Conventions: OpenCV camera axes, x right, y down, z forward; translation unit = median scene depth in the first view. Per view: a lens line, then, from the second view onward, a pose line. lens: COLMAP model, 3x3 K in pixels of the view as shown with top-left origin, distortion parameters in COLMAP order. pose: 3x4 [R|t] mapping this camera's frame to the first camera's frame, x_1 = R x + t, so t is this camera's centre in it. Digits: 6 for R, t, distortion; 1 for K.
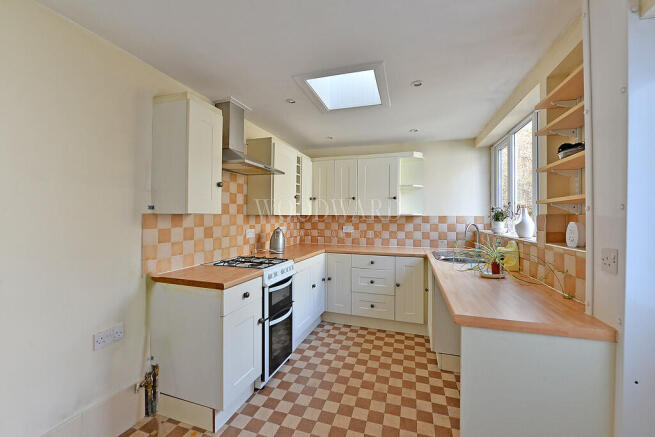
lens RADIAL K [[261.3, 0, 327.5], [0, 261.3, 218.5], [0, 0, 1]] dist [0.000064, 0.000031]
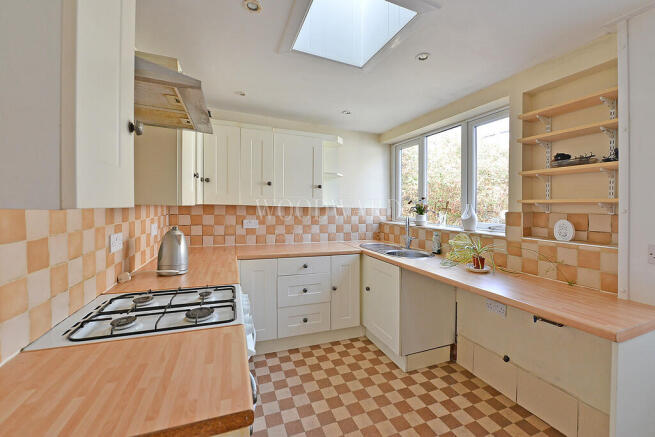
lens RADIAL K [[260.3, 0, 329.4], [0, 260.3, 212.3], [0, 0, 1]] dist [-0.001332, -0.000072]
pose [[0.761446, -0.002964, 0.648222, -0.296798], [-0.014044, 0.999679, 0.021069, -0.014544], [-0.648077, -0.025147, 0.761160, 0.361648]]
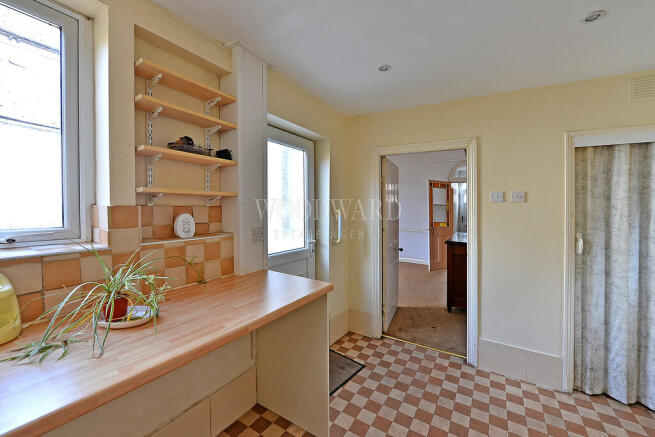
lens RADIAL K [[266.7, 0, 325.1], [0, 266.7, 205.3], [0, 0, 1]] dist [-0.000709, -0.000025]
pose [[-0.966800, -0.003446, 0.255510, 0.057884], [-0.005692, 0.999951, -0.008052, -0.006702], [-0.255470, -0.009239, -0.966773, 0.860478]]
